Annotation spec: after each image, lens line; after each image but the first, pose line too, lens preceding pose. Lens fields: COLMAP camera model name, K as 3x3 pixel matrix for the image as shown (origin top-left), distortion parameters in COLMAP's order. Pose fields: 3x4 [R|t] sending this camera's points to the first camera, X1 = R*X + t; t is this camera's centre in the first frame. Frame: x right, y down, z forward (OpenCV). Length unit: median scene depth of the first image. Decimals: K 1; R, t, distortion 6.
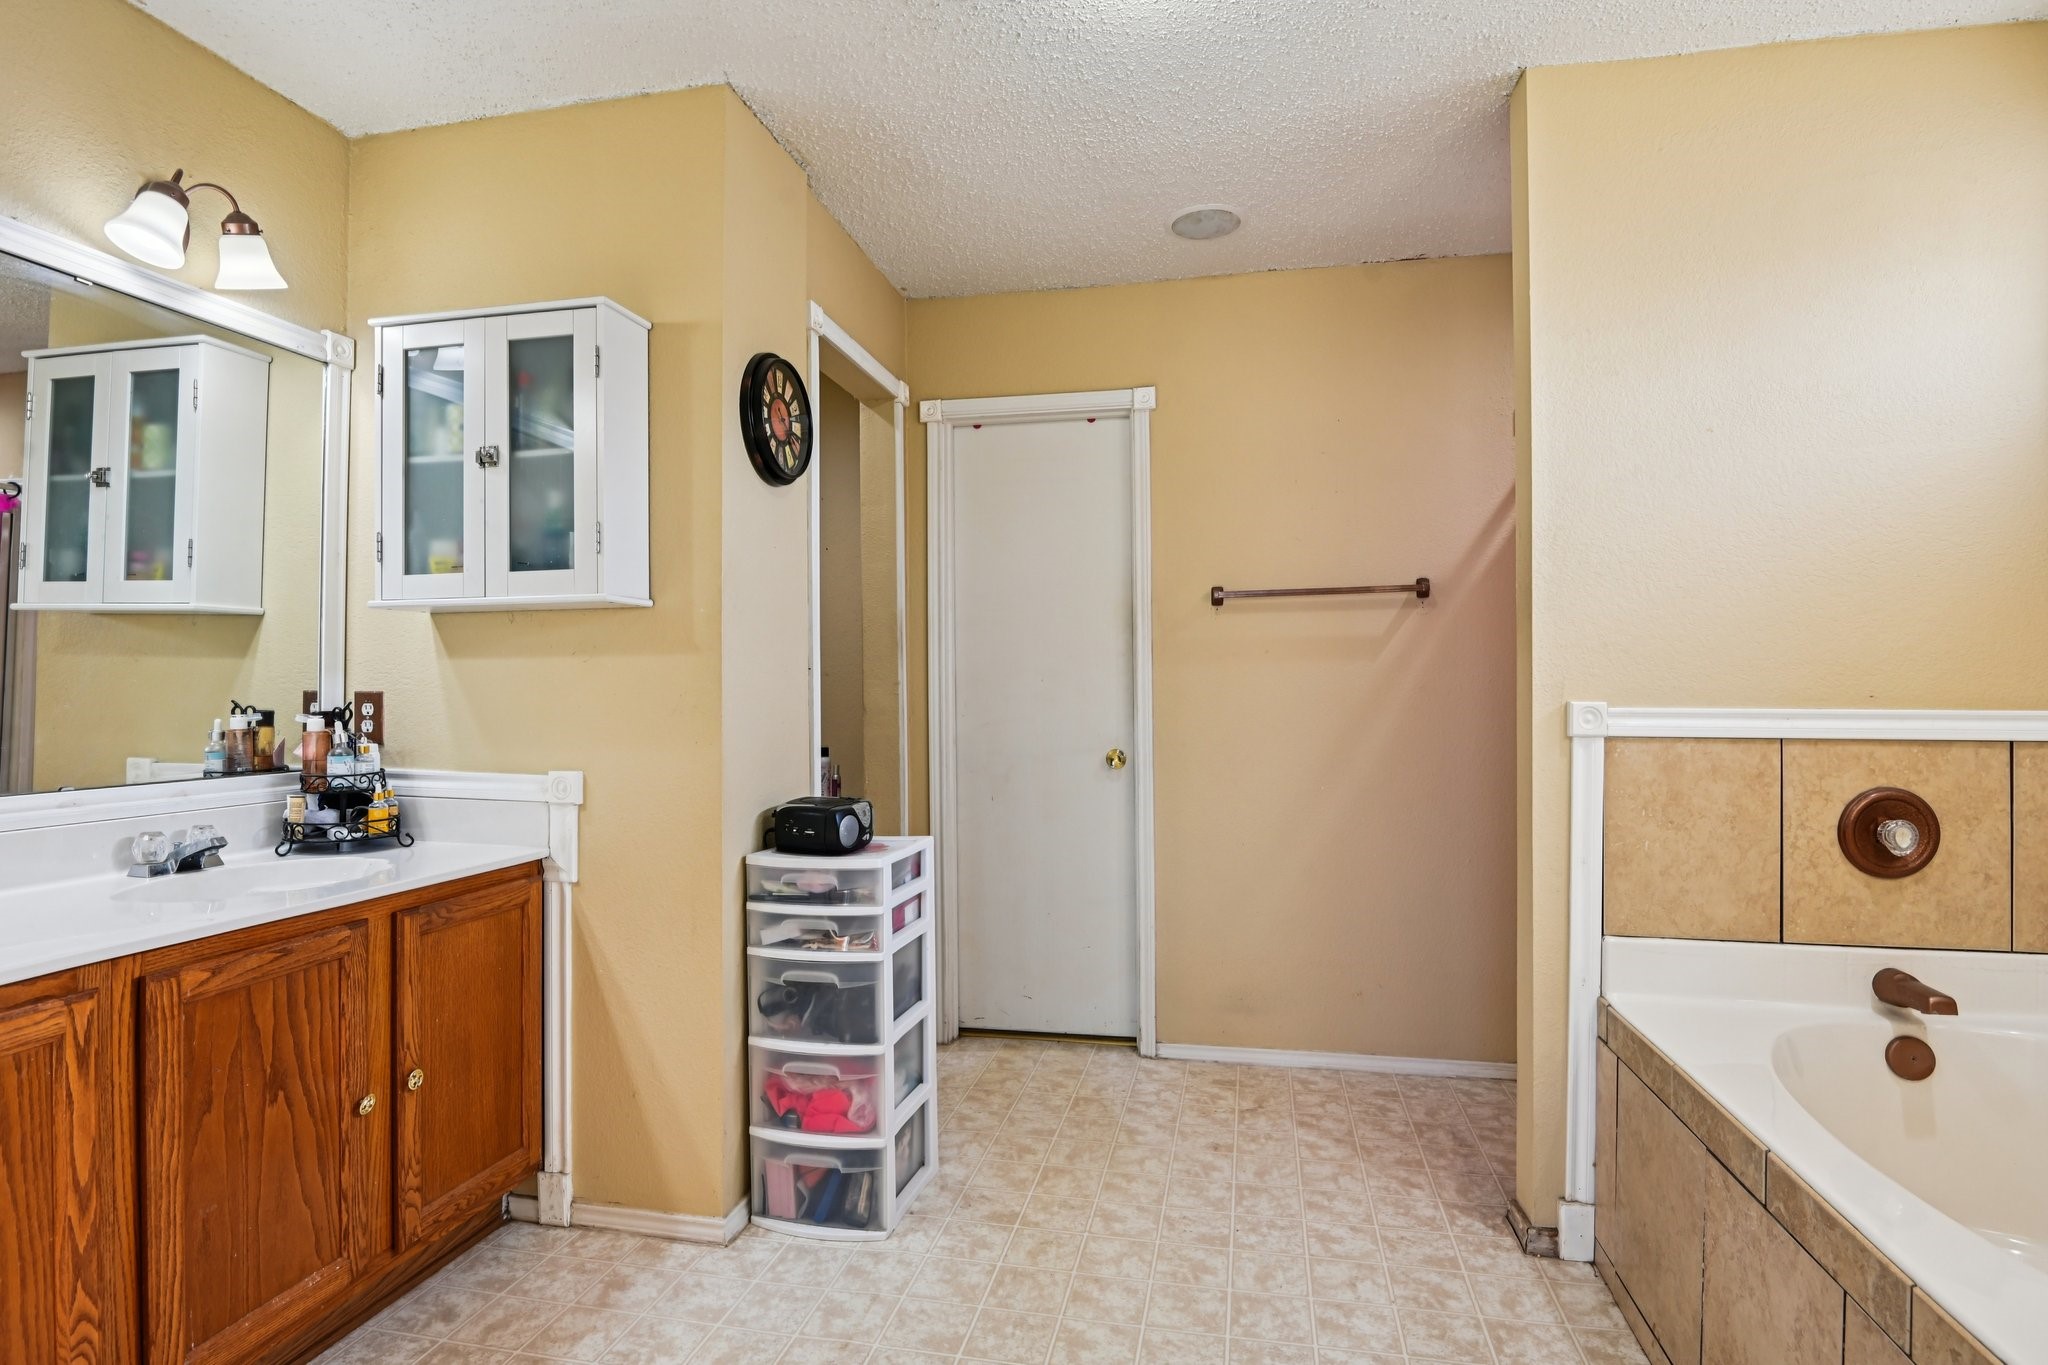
lens RADIAL K [[1117.4, 0, 1023.8], [0, 1117.4, 675.7], [0, 0, 1]] dist [-0.016307, -0.007842]
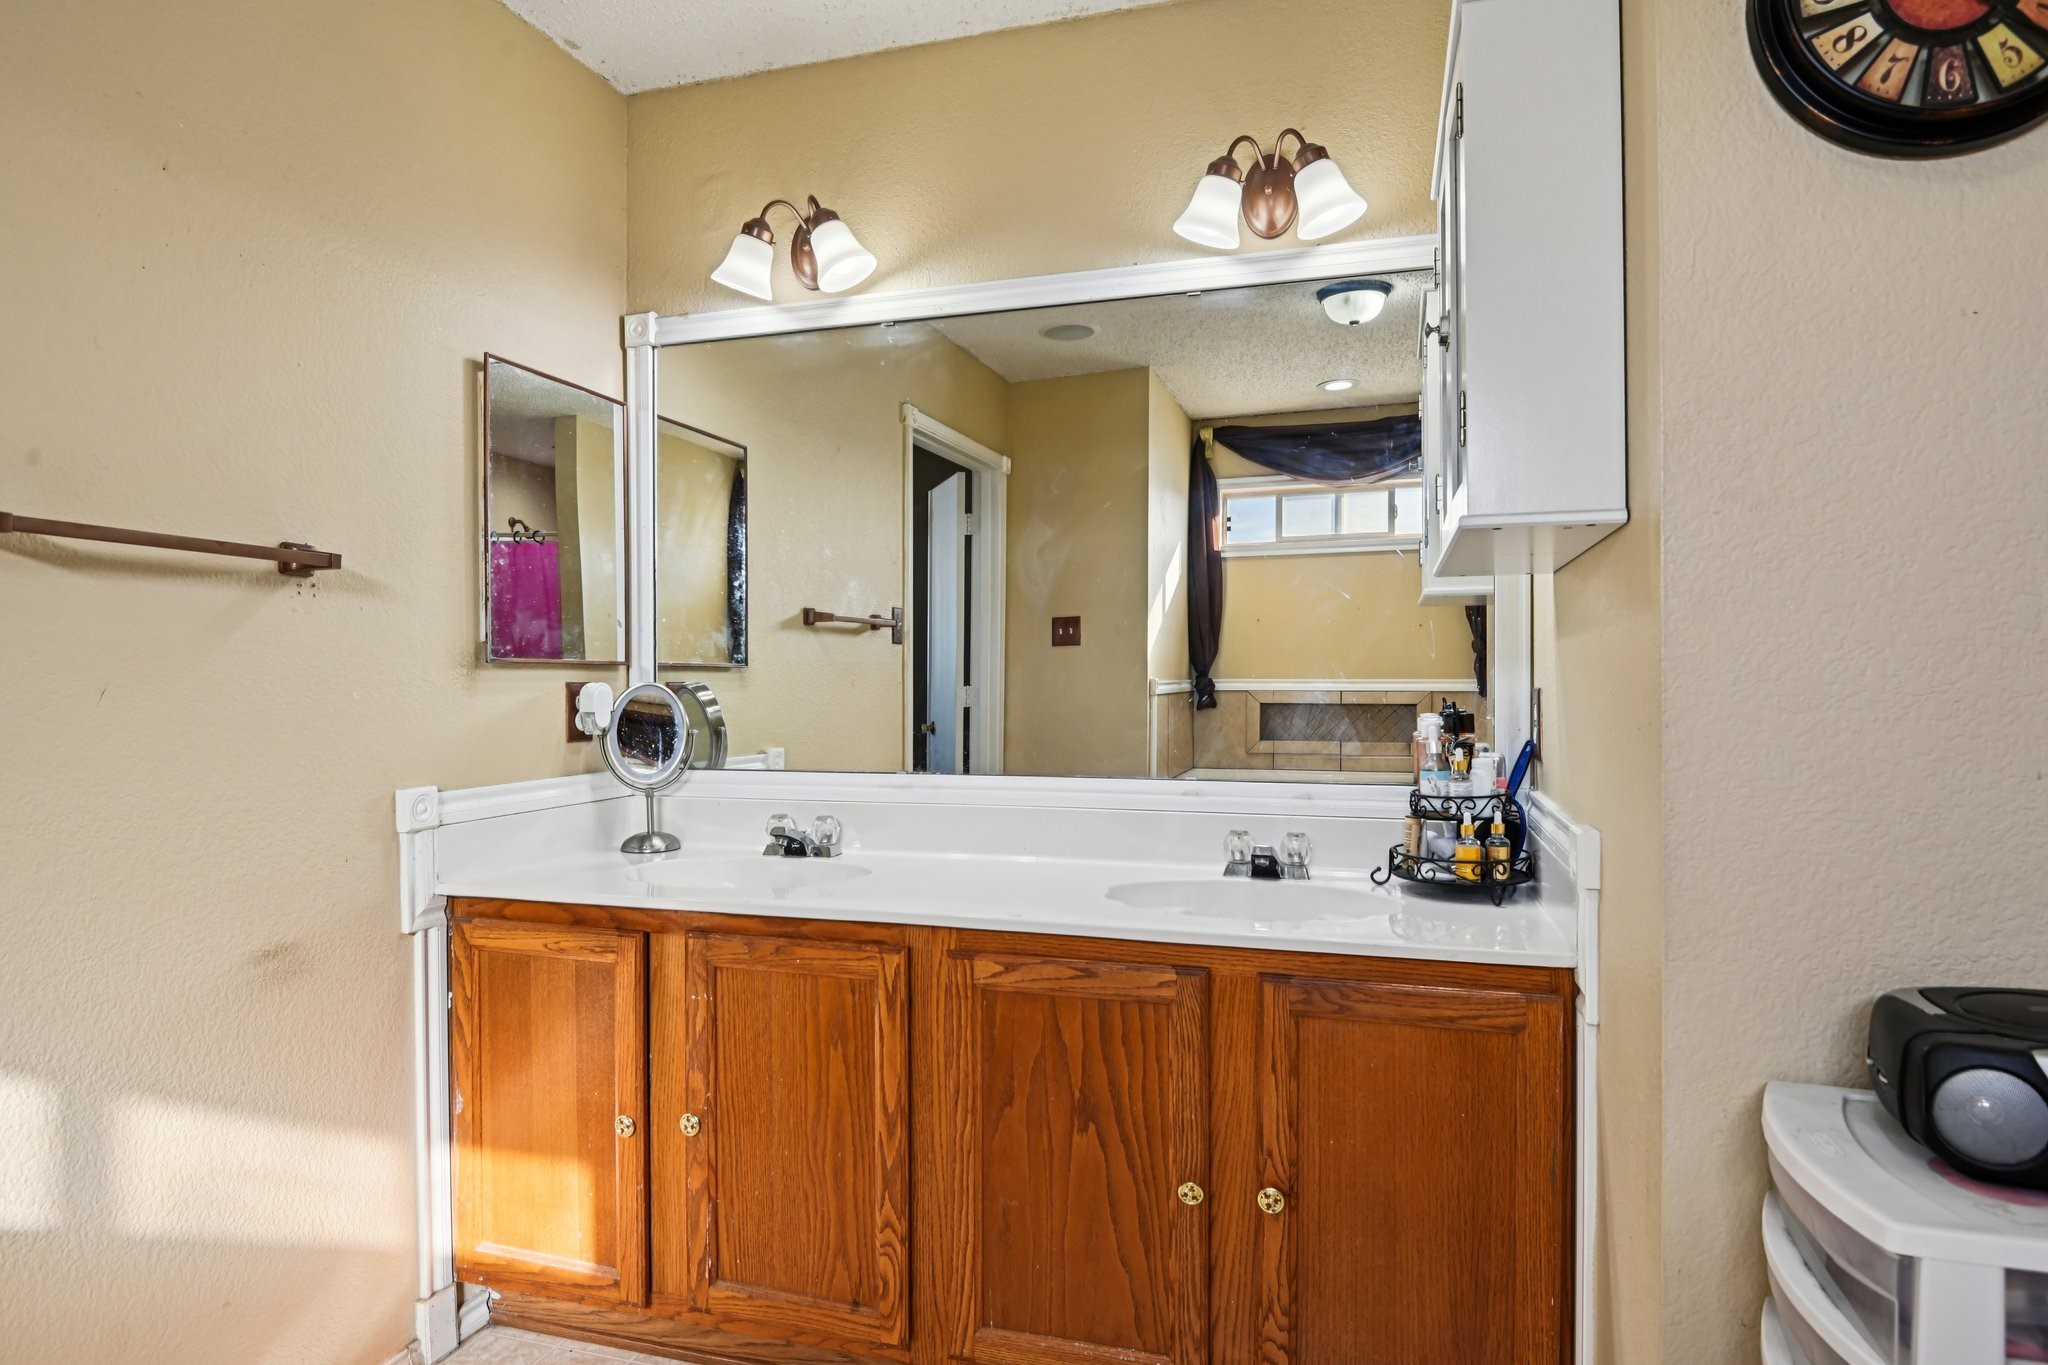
lens RADIAL K [[1151.6, 0, 1026.5], [0, 1151.6, 692.5], [0, 0, 1]] dist [-0.012022, -0.009304]
pose [[-0.092496, 0.008955, -0.995673, 0.268871], [0.011424, 0.999903, 0.007931, 0.010325], [0.995648, -0.010641, -0.092589, 1.006269]]
